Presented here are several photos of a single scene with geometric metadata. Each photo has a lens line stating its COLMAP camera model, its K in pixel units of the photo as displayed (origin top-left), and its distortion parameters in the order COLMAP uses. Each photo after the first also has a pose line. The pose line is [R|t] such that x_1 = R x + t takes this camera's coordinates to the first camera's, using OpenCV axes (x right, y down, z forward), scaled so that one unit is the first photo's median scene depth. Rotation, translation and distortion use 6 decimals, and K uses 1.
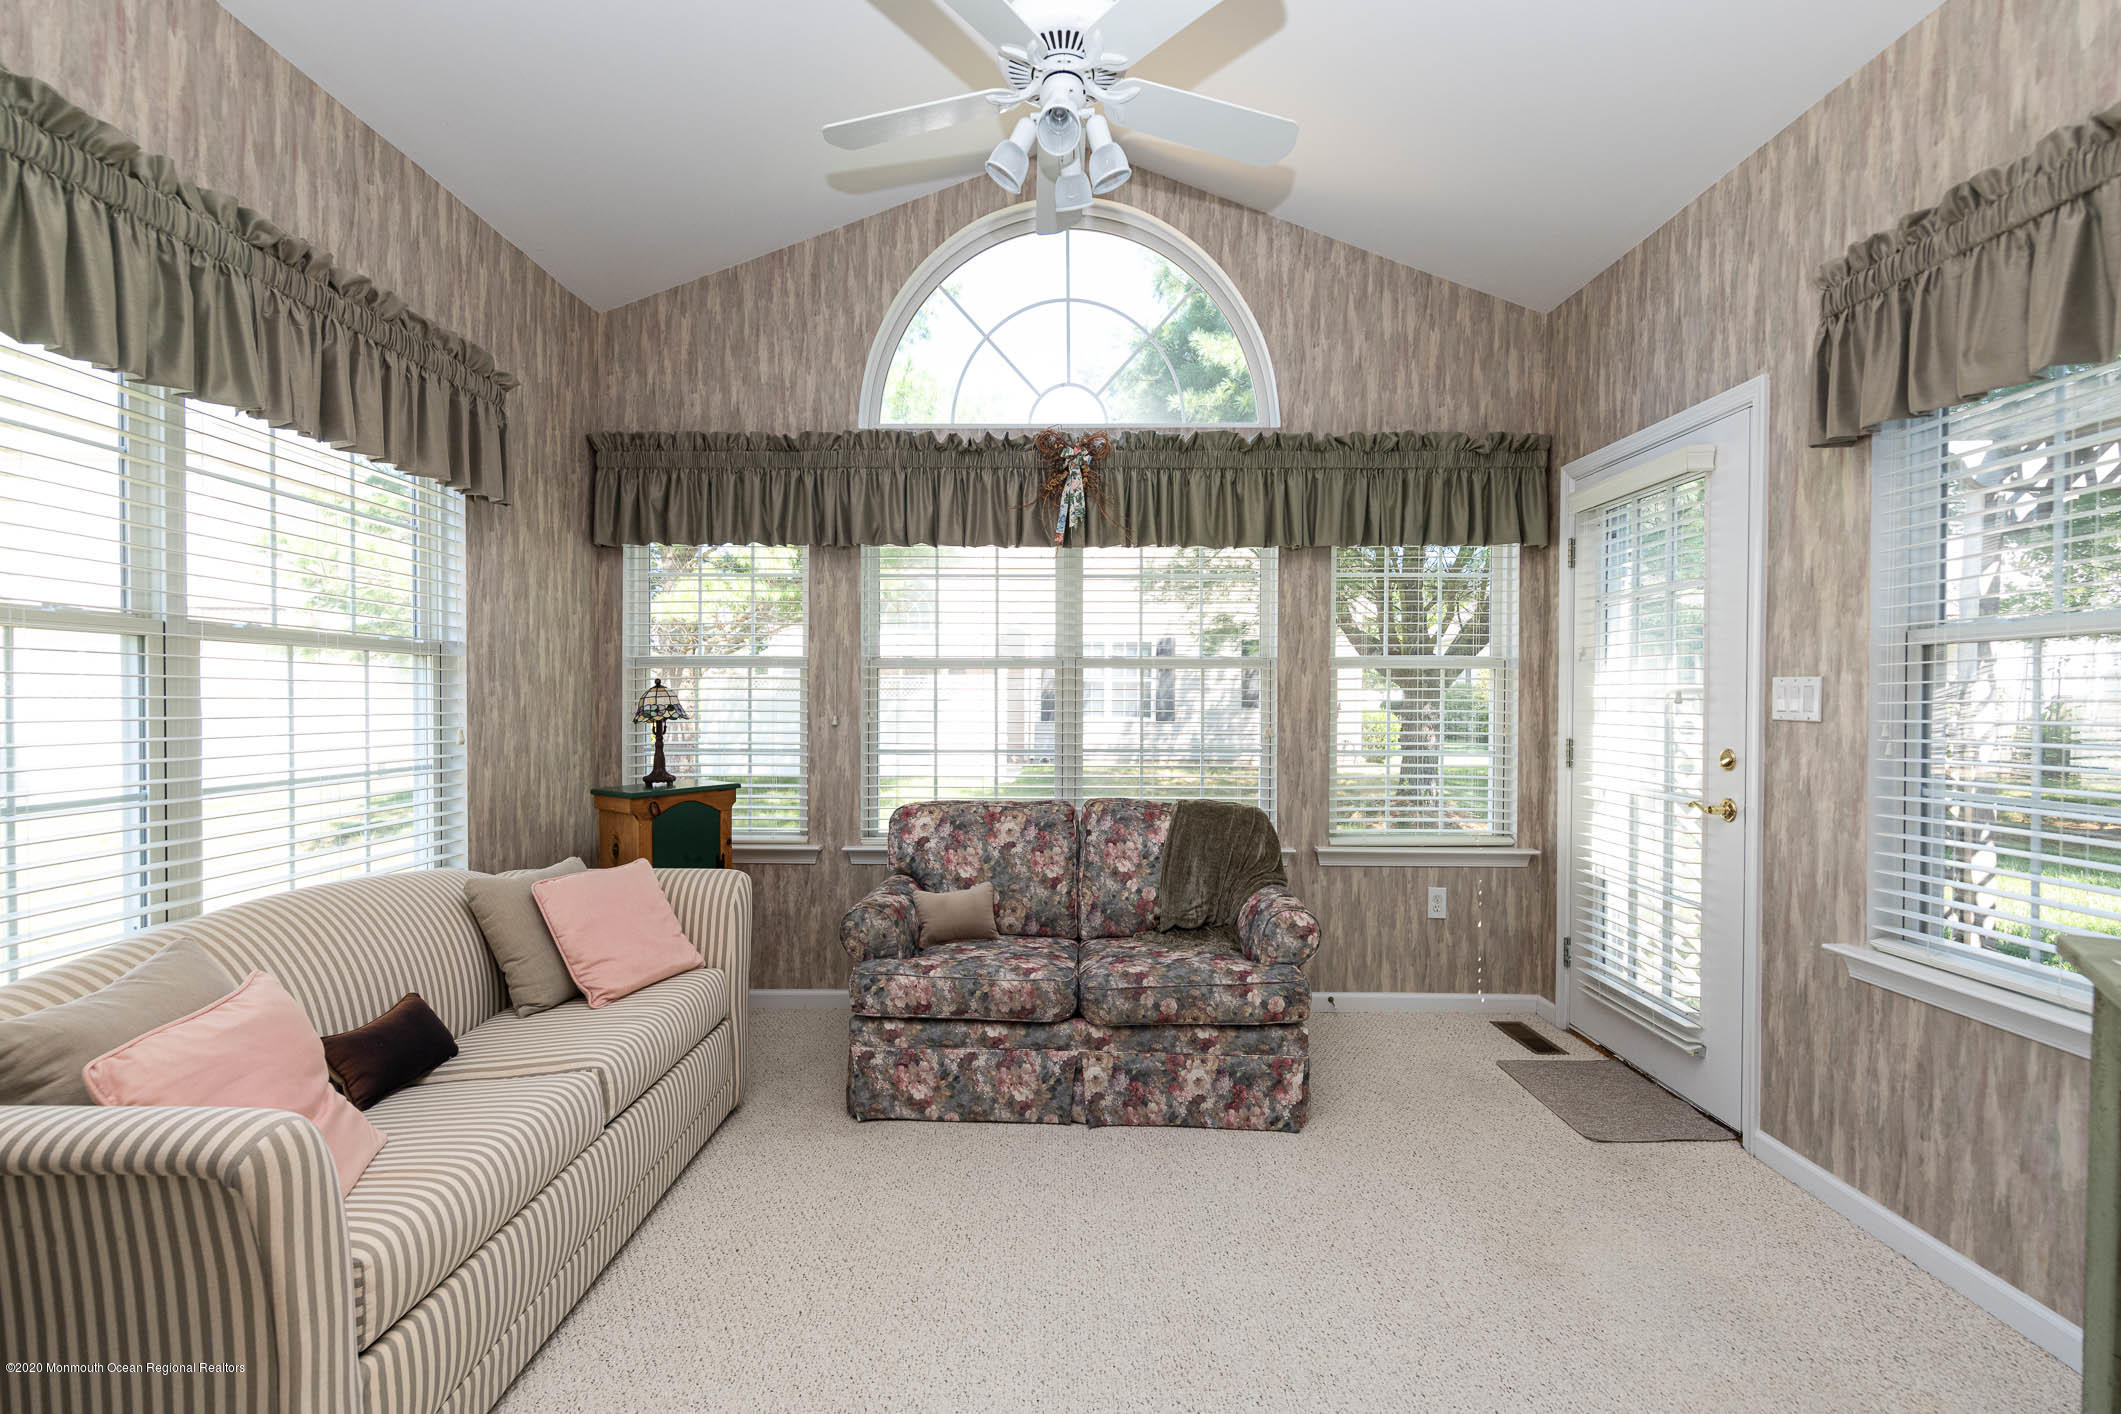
lens RADIAL K [[1039.7, 0, 1029.8], [0, 1039.7, 714.3], [0, 0, 1]] dist [0.014026, -0.008768]
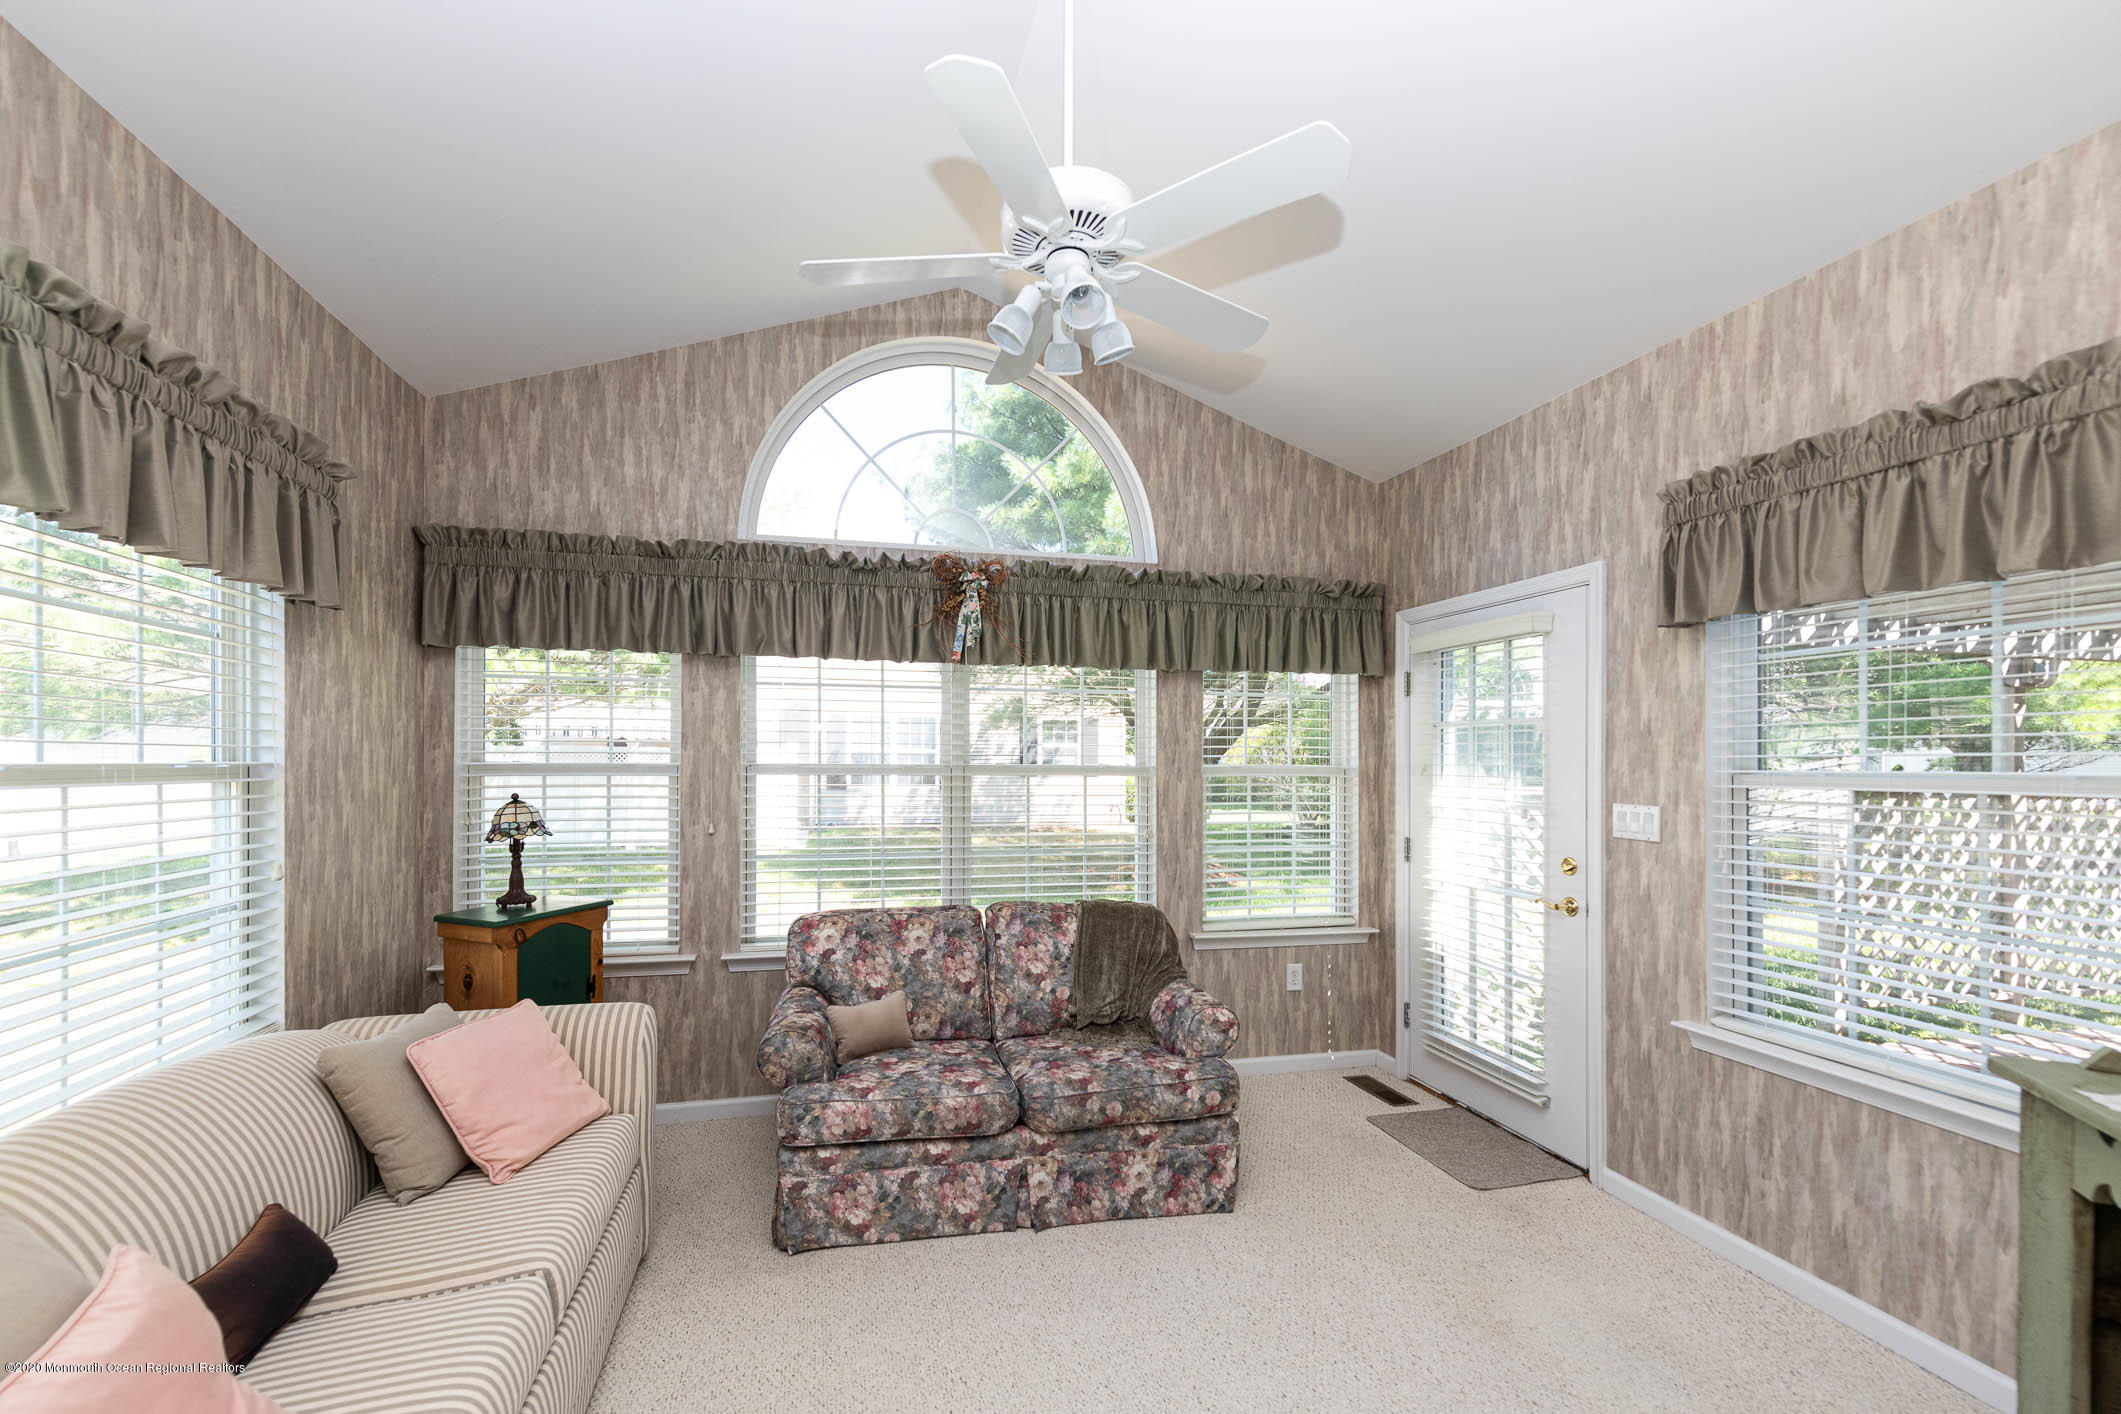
lens RADIAL K [[926.6, 0, 1063.3], [0, 926.6, 755.7], [0, 0, 1]] dist [0.013005, -0.005090]
pose [[0.961129, -0.015109, 0.275687, -0.151991], [0.020472, 0.999653, -0.016586, -0.059323], [-0.275340, 0.021586, 0.961104, 0.077454]]
